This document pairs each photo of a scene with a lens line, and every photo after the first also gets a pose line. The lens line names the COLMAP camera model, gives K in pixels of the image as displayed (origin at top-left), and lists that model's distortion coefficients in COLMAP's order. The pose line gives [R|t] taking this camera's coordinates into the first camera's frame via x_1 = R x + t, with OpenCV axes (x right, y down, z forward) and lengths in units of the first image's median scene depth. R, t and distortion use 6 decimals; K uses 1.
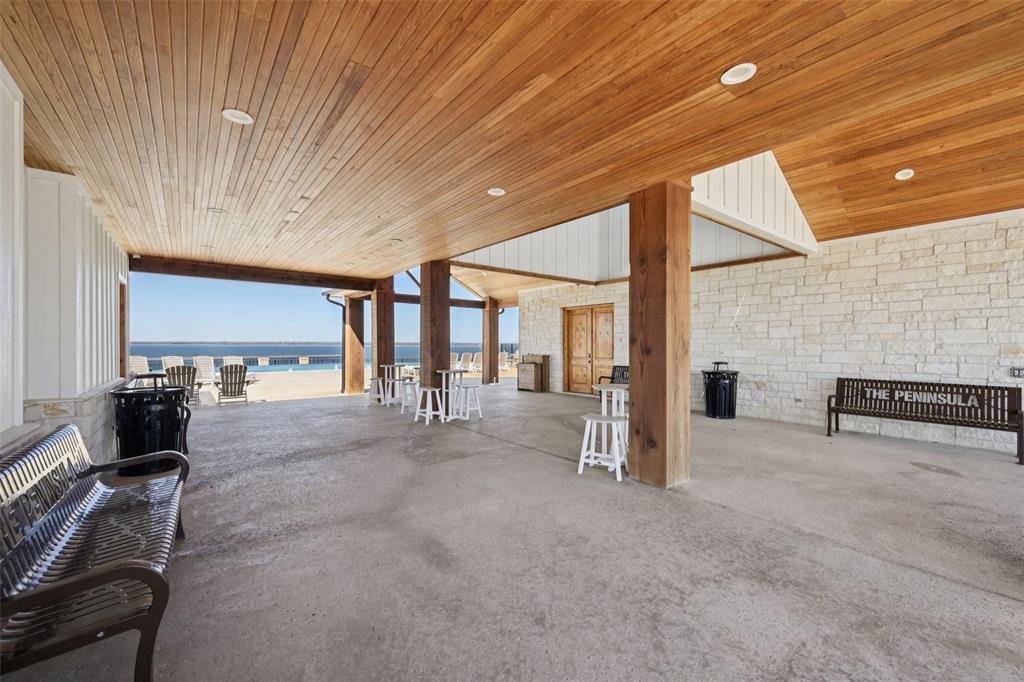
lens RADIAL K [[409.0, 0, 514.0], [0, 409.0, 344.5], [0, 0, 1]] dist [-0.000793, -0.000122]
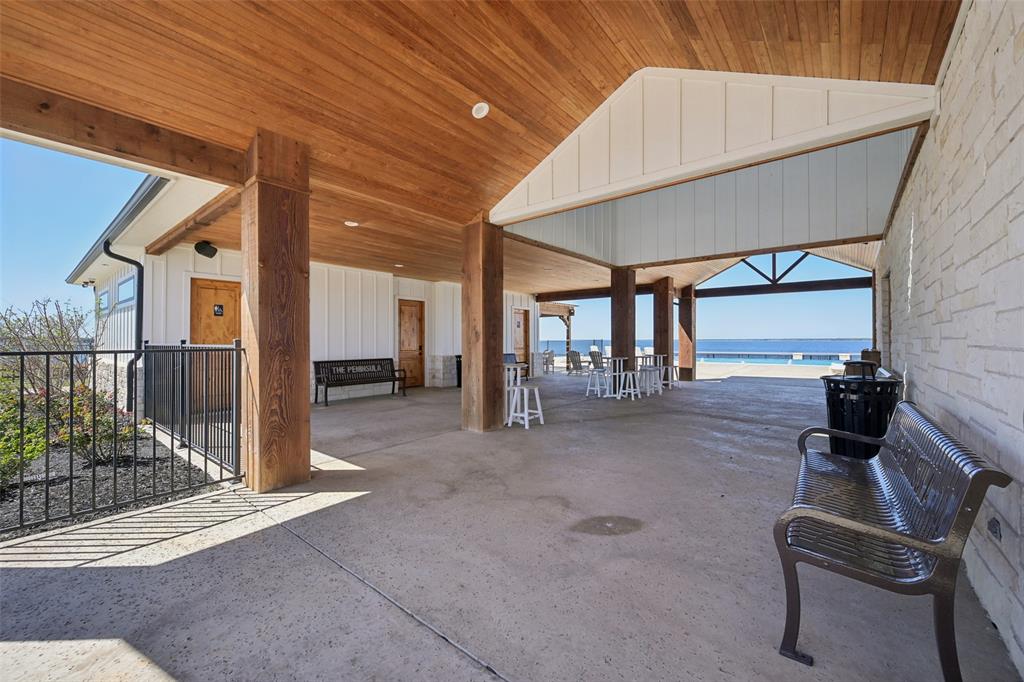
lens RADIAL K [[409.0, 0, 514.4], [0, 409.0, 339.7], [0, 0, 1]] dist [-0.000793, -0.000122]
pose [[0.209239, -0.002888, -0.977860, 1.730766], [0.000785, 0.999996, -0.002786, 0.024311], [0.977864, -0.000184, 0.209240, 0.789532]]
